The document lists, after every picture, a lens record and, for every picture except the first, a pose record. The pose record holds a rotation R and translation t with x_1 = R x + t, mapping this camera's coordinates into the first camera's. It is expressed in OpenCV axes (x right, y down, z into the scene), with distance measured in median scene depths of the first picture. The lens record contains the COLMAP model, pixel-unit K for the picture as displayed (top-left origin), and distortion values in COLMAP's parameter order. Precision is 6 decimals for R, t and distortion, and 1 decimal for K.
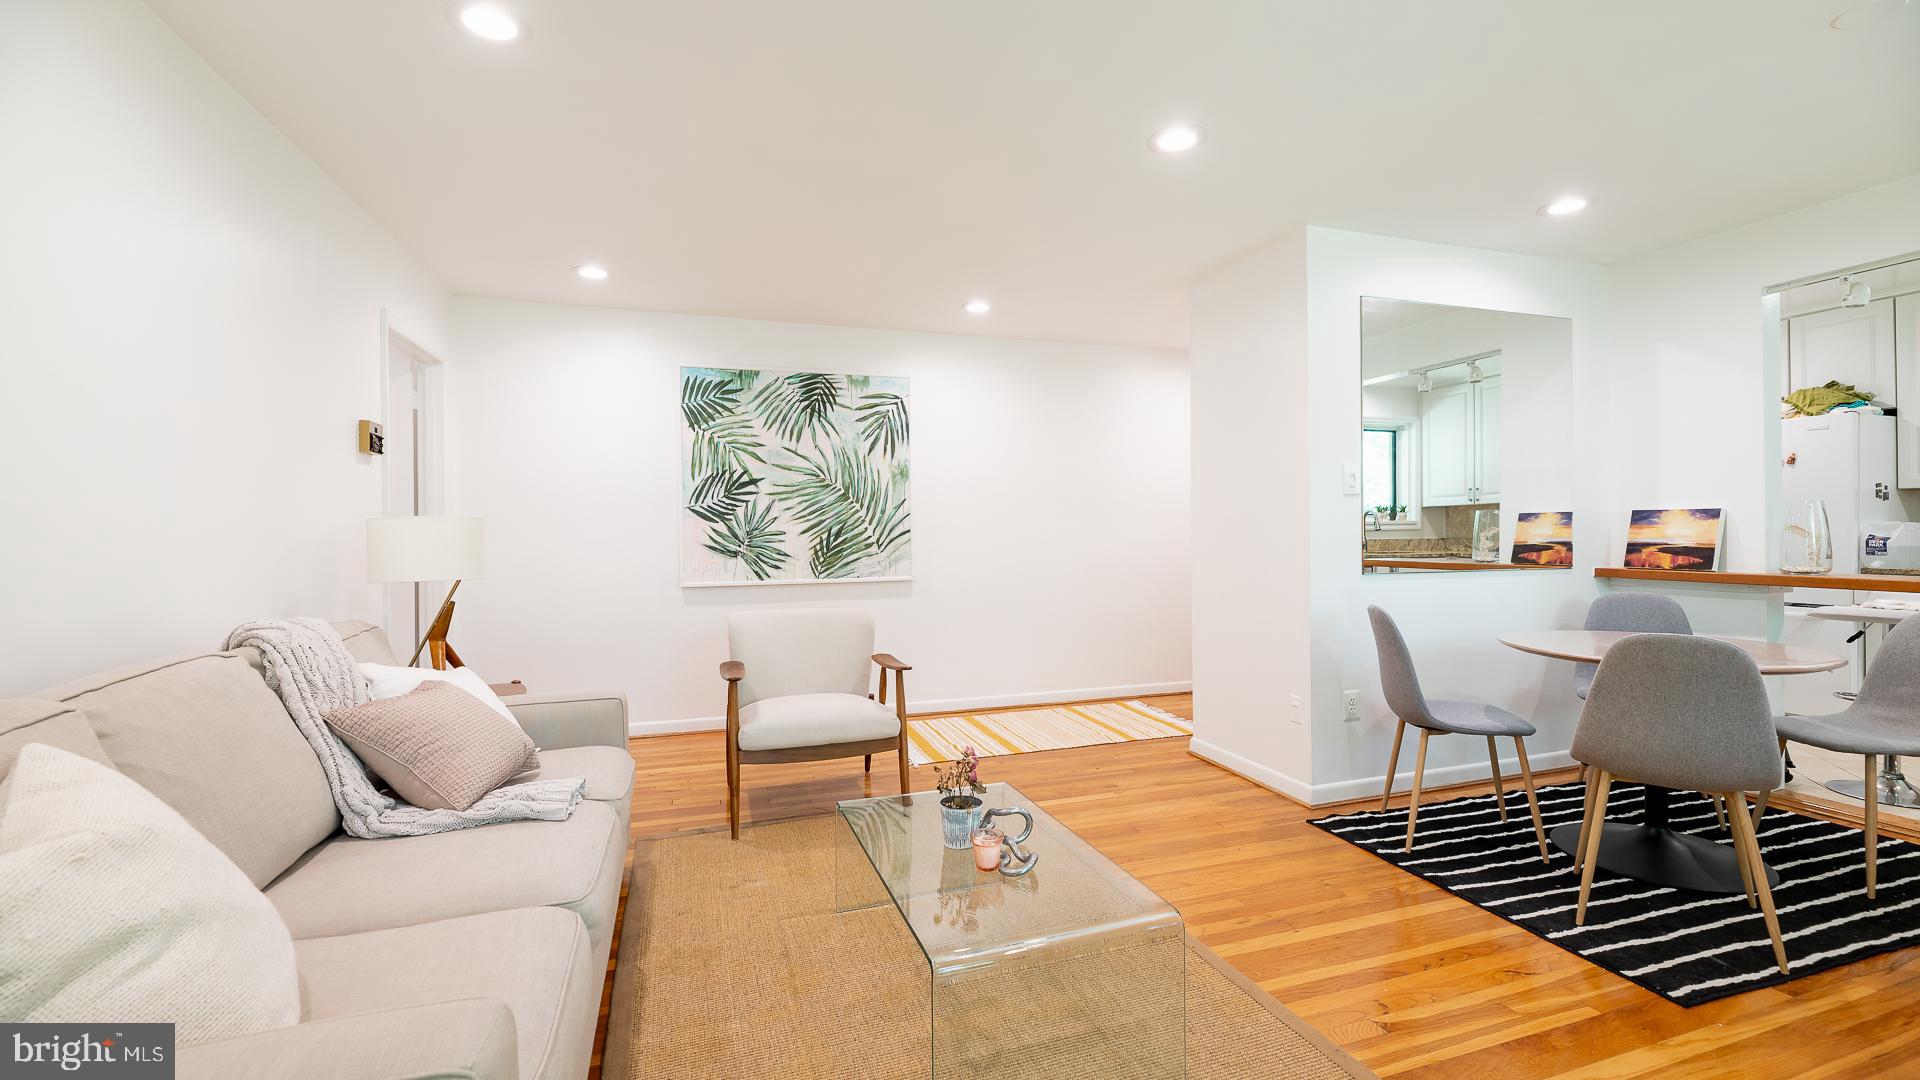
lens RADIAL K [[780.2, 0, 960.0], [0, 780.2, 540.0], [0, 0, 1]] dist [-0.014039, -0.000119]
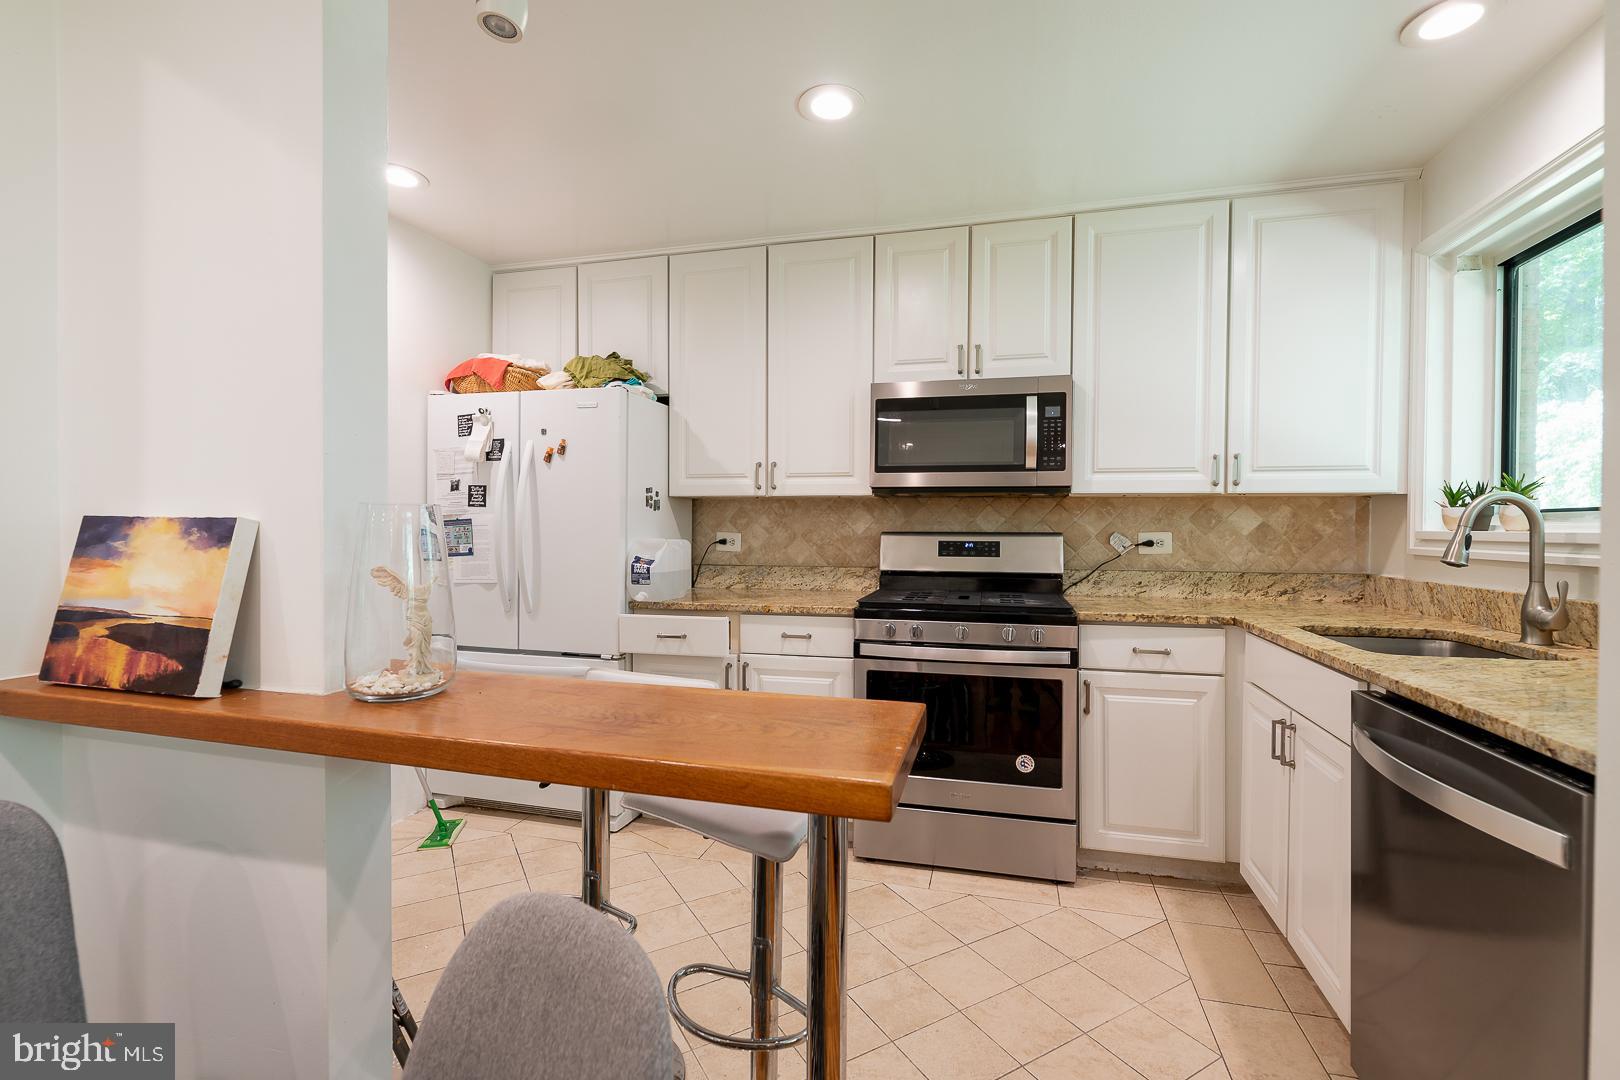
lens RADIAL K [[727.3, 0, 810.0], [0, 727.3, 540.0], [0, 0, 1]] dist [0.000354, 0.000282]
pose [[0.540453, -0.003167, 0.841368, 0.620877], [-0.003622, 0.999975, 0.006091, -0.024748], [-0.841367, -0.006339, 0.540428, 0.431867]]
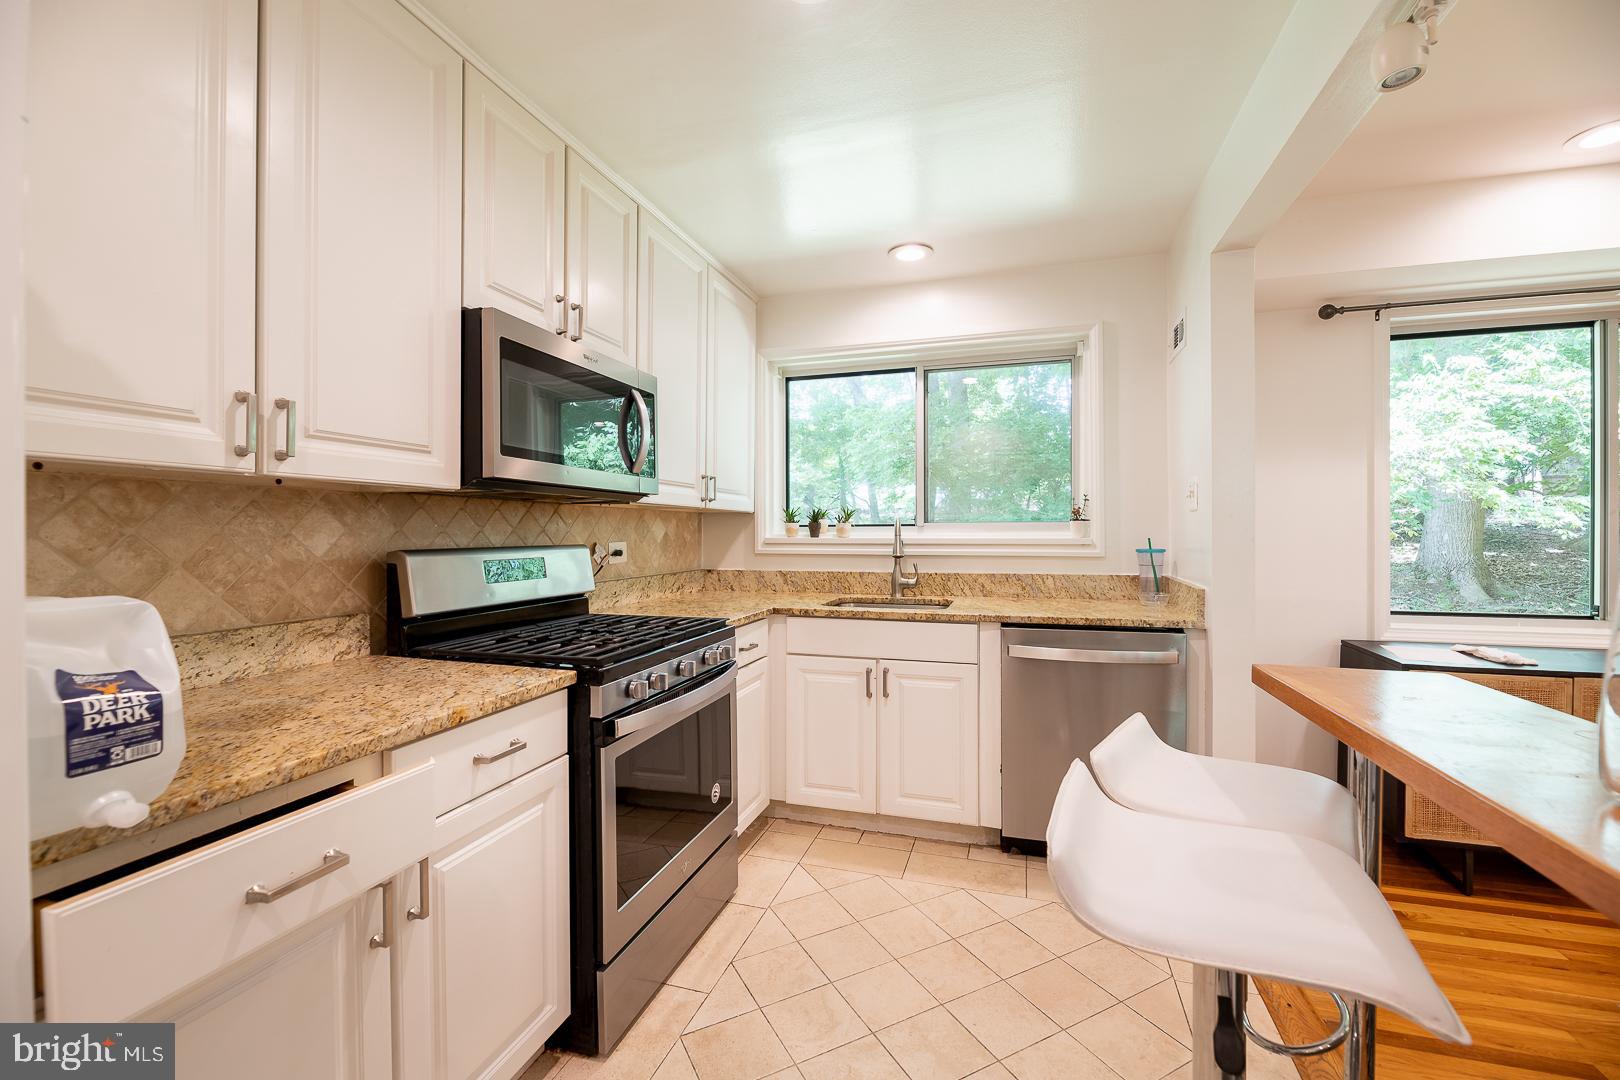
lens RADIAL K [[671.8, 0, 810.0], [0, 671.8, 540.0], [0, 0, 1]] dist [0.000033, -0.000110]
pose [[-0.819937, 0.003378, 0.572443, 0.842819], [0.013300, 0.999825, 0.013150, -0.036560], [-0.572299, 0.018396, -0.819839, 0.934856]]
